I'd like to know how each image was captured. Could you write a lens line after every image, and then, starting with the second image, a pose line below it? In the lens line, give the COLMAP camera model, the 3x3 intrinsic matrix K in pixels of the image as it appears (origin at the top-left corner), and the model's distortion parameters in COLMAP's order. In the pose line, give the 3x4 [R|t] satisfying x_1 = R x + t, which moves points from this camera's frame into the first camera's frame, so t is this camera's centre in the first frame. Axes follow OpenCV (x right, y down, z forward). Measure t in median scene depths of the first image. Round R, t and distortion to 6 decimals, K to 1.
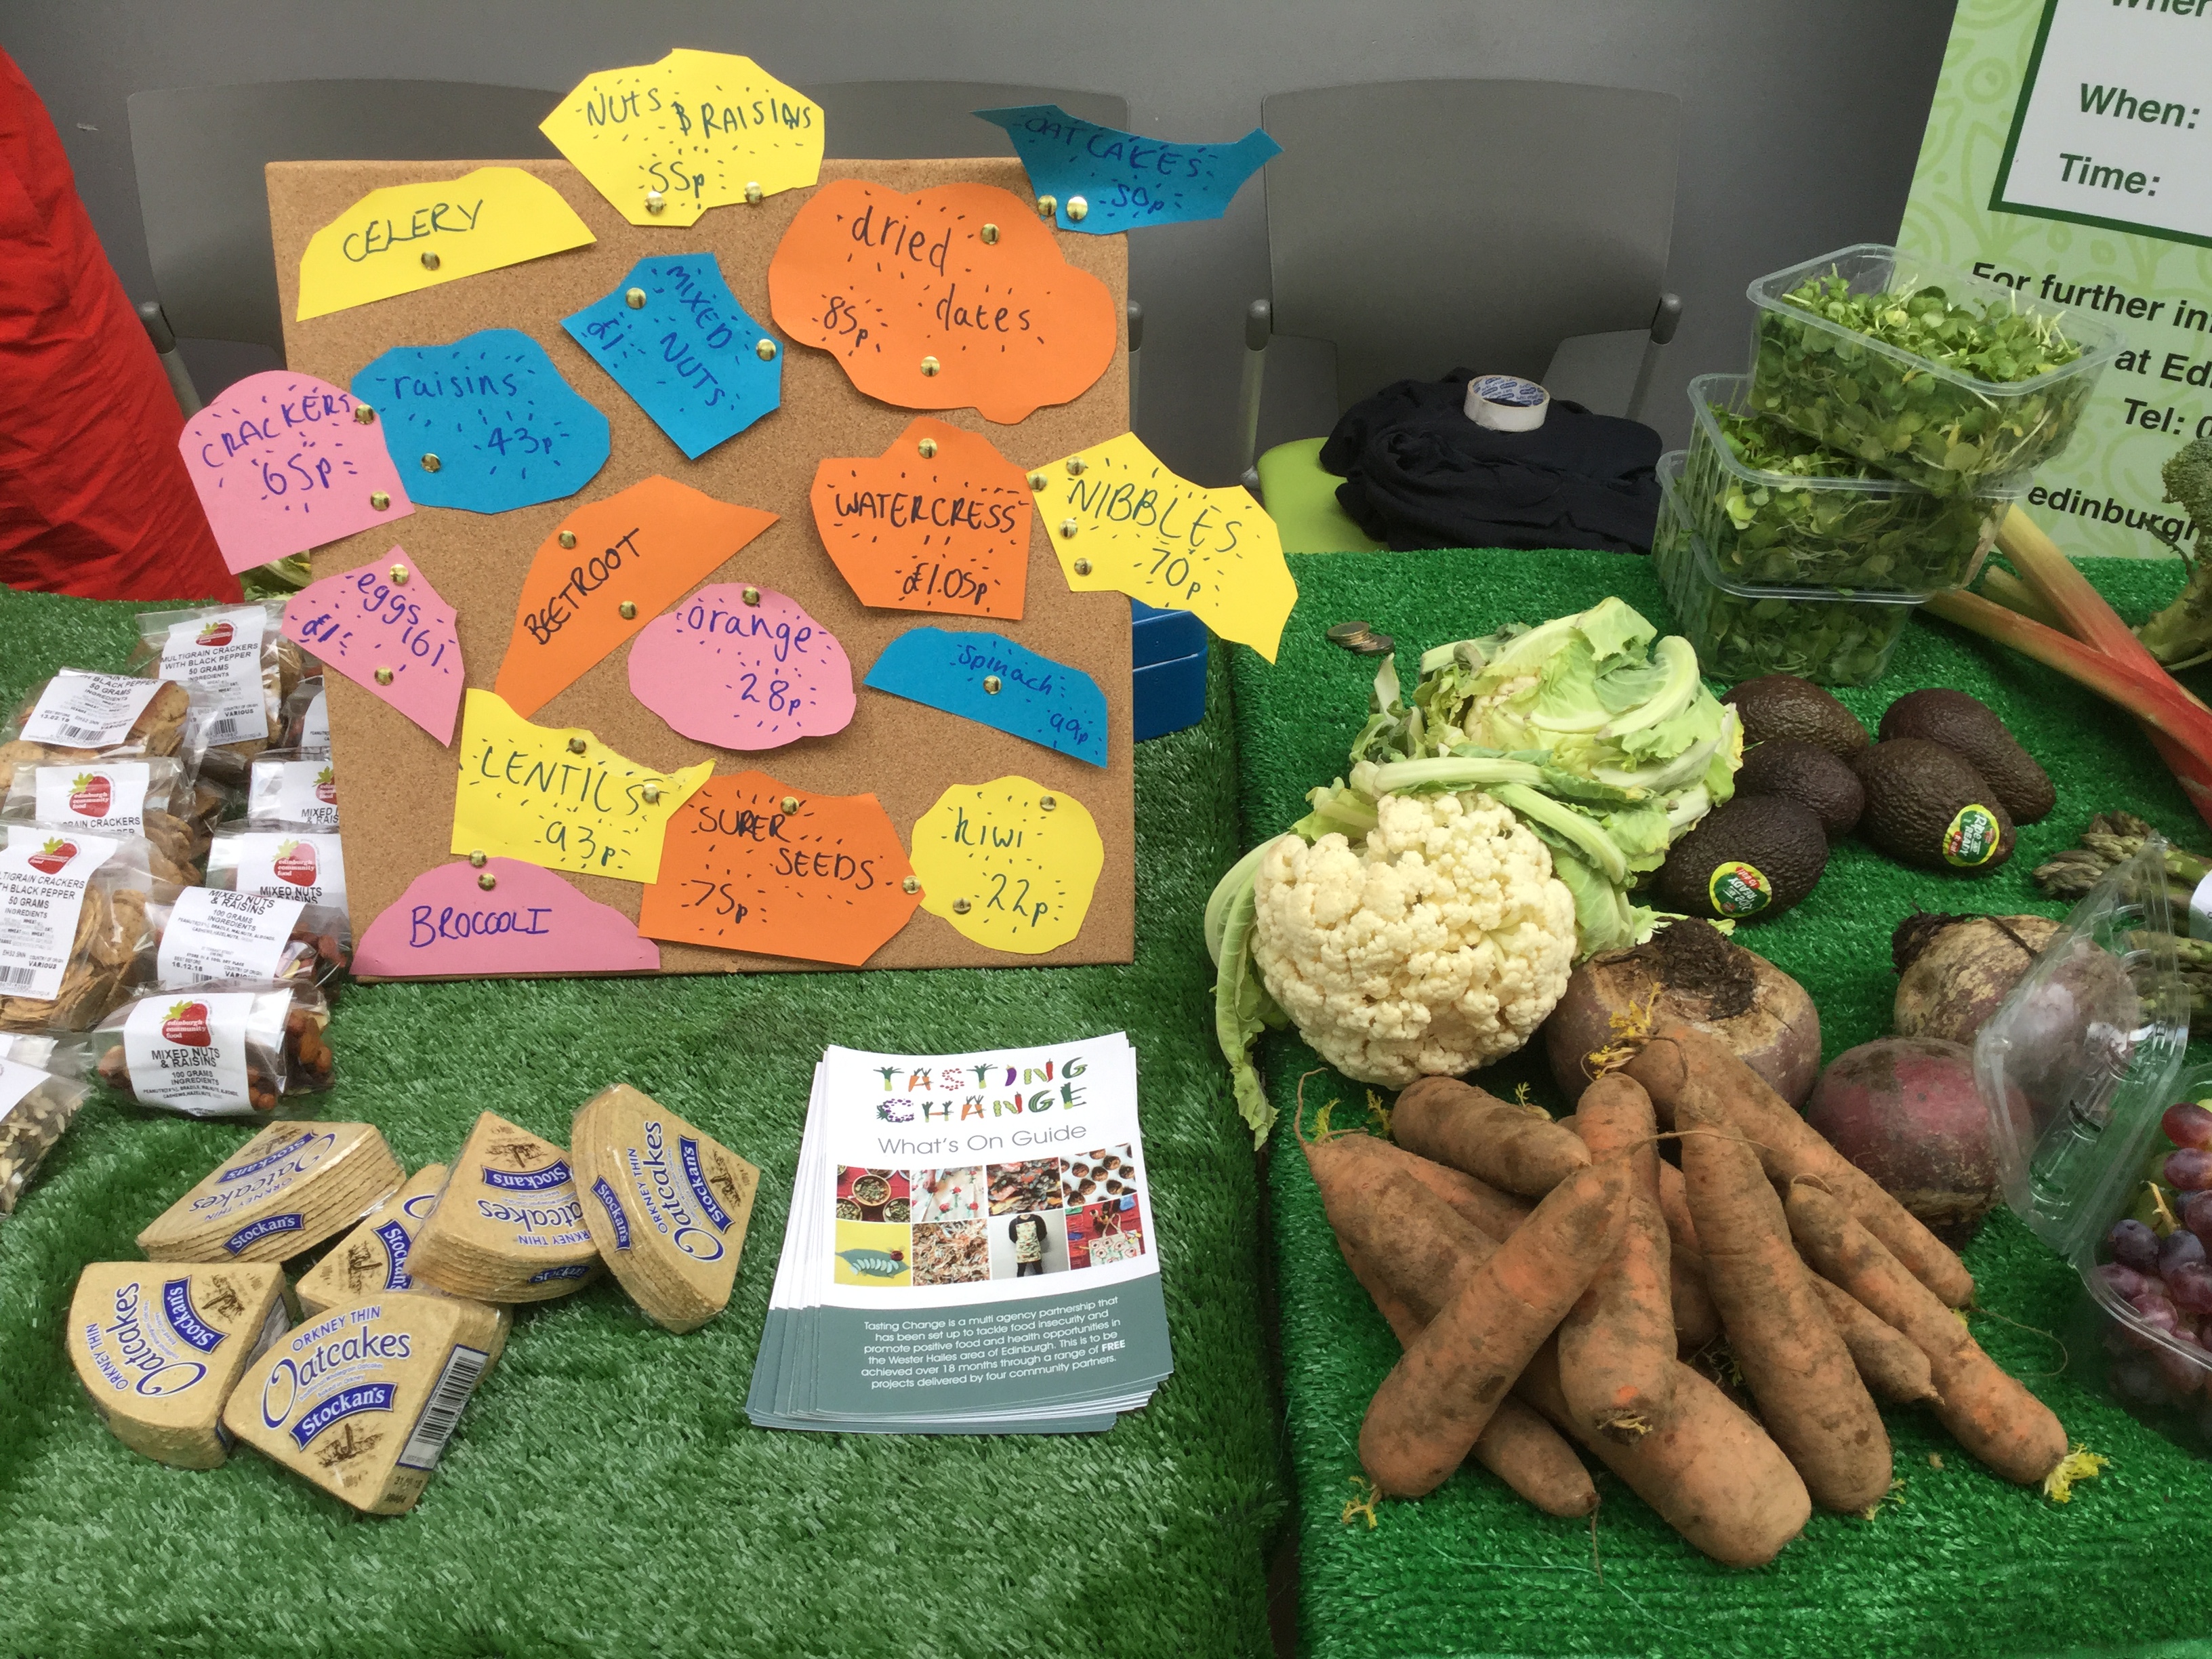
lens RADIAL K [[1958.0, 0, 1106.0], [0, 1958.0, 829.5], [0, 0, 1]] dist [0.143513, -0.289074]
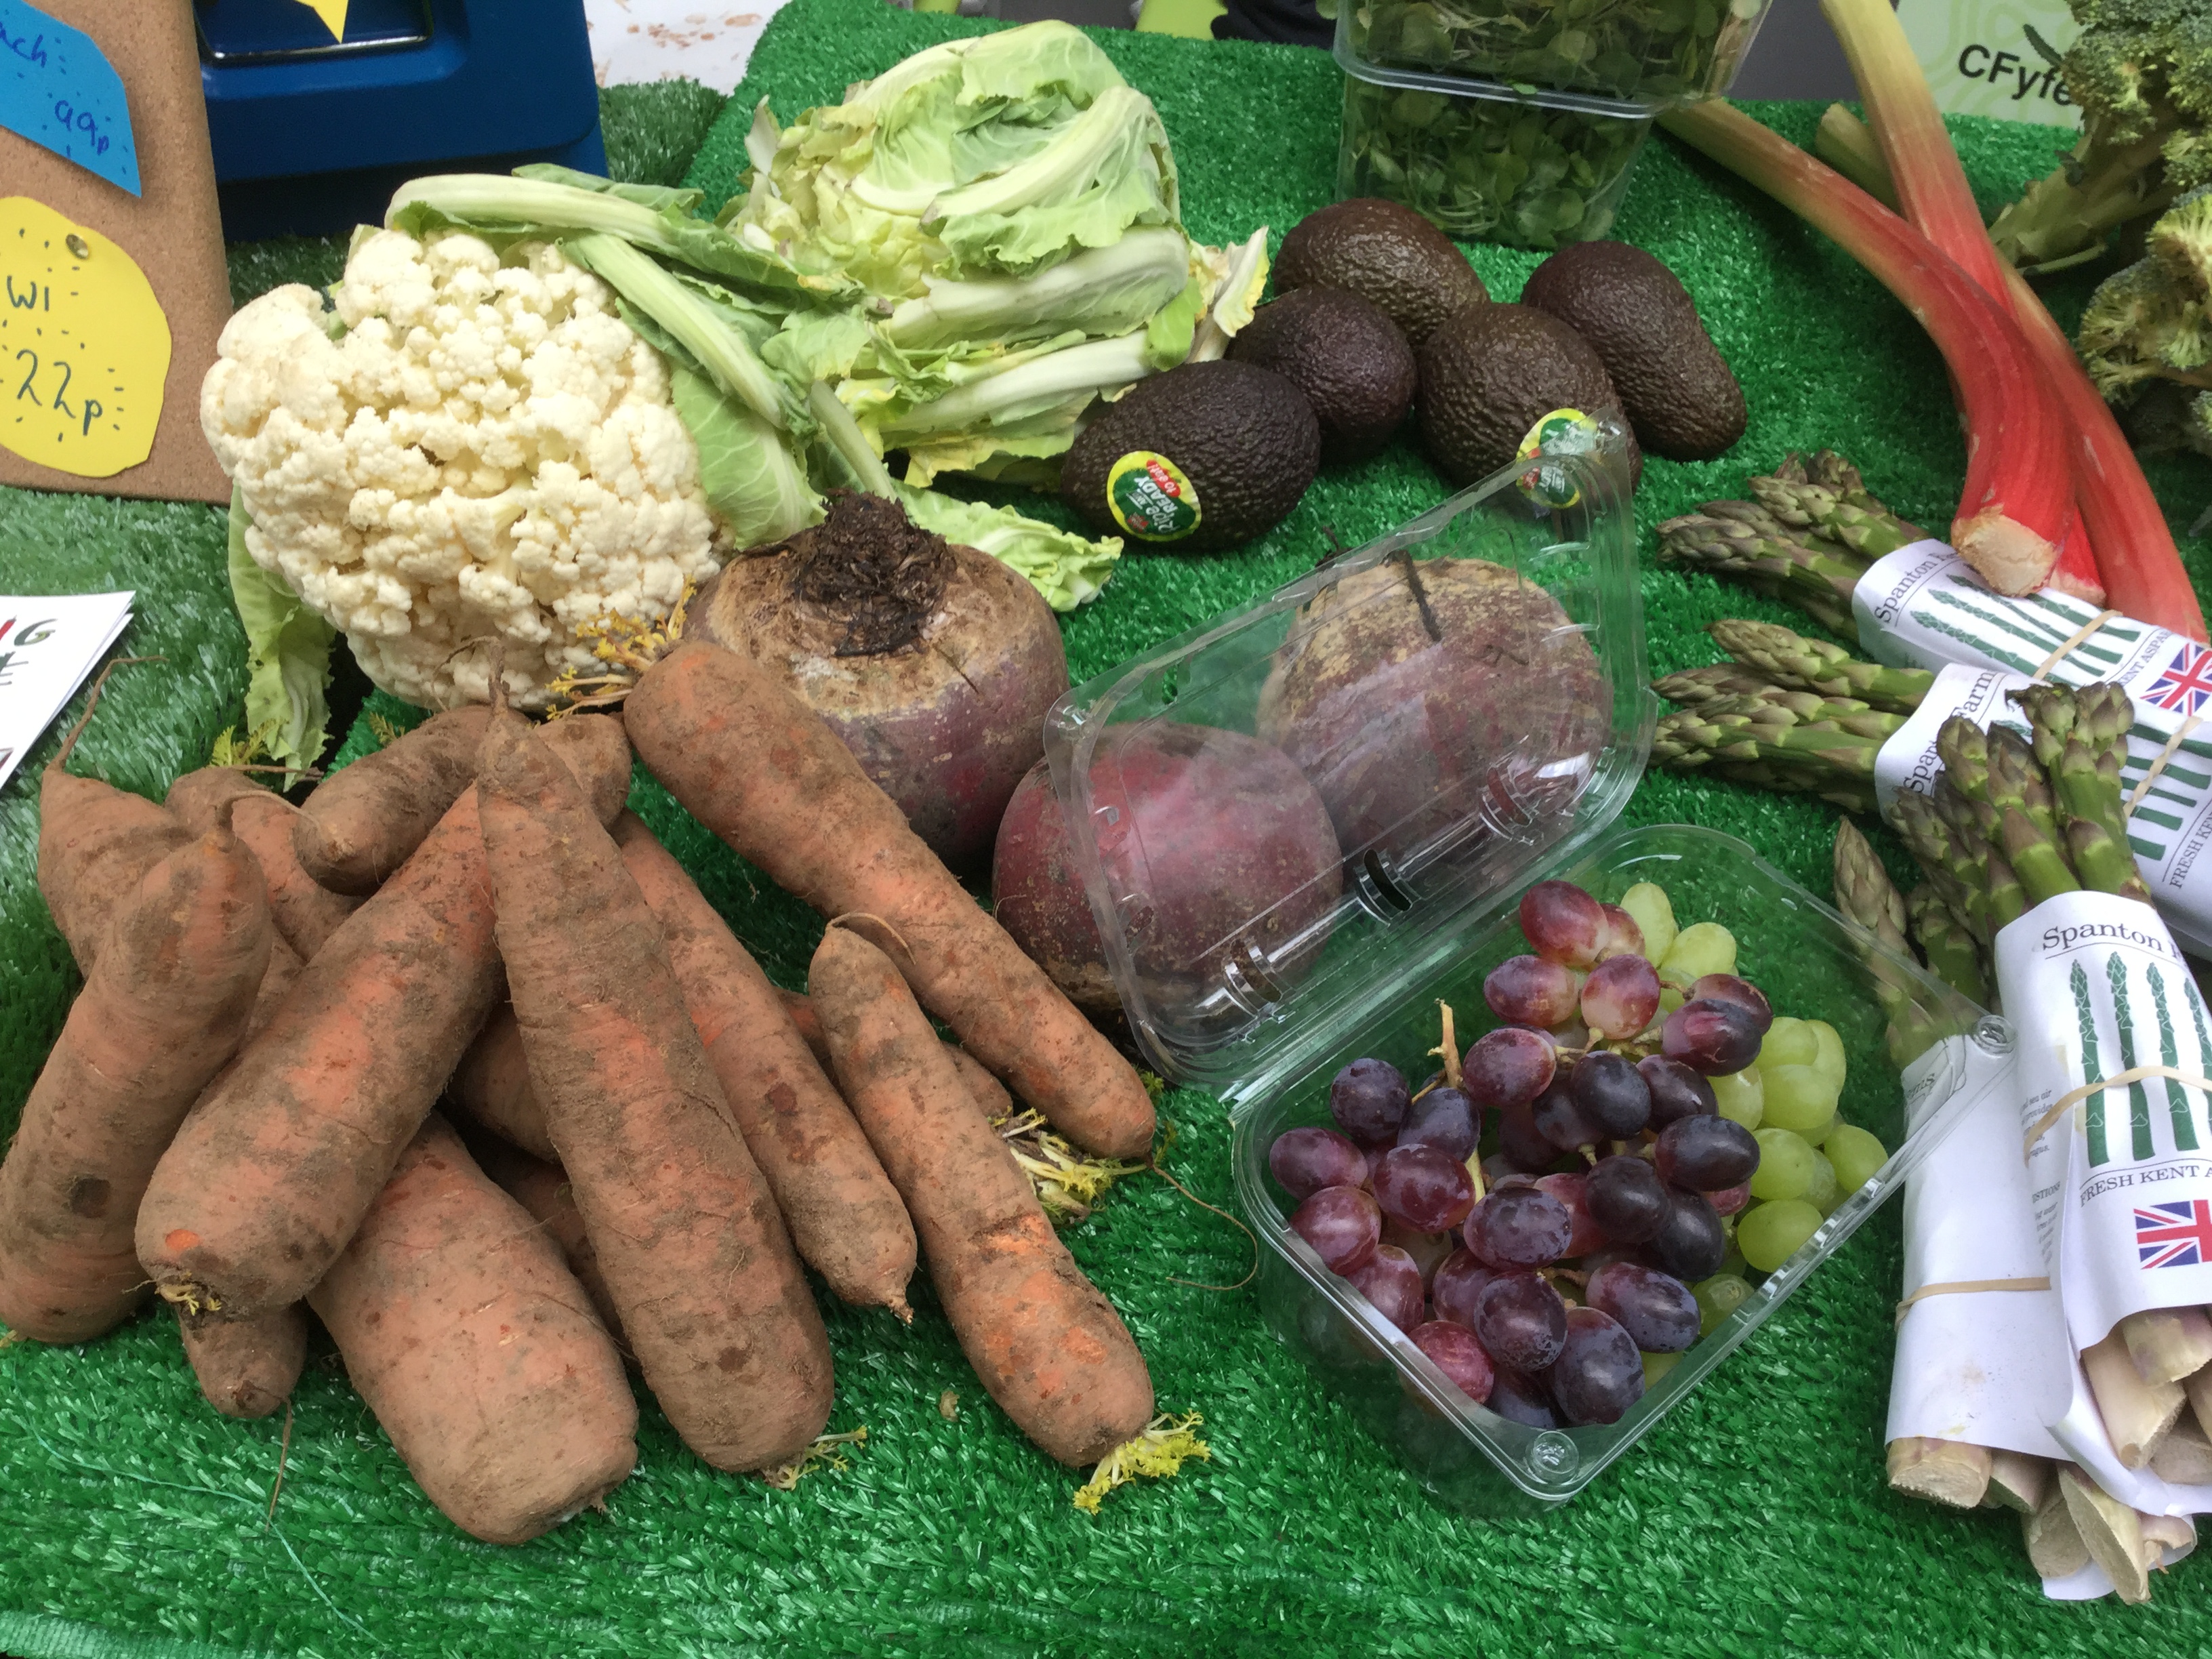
lens RADIAL K [[1987.5, 0, 1106.0], [0, 1987.5, 829.5], [0, 0, 1]] dist [0.146344, -0.316820]
pose [[0.987564, 0.123230, -0.097635, 0.439311], [-0.106960, 0.981752, 0.157233, 0.041744], [0.115229, -0.144834, 0.982723, 0.384373]]
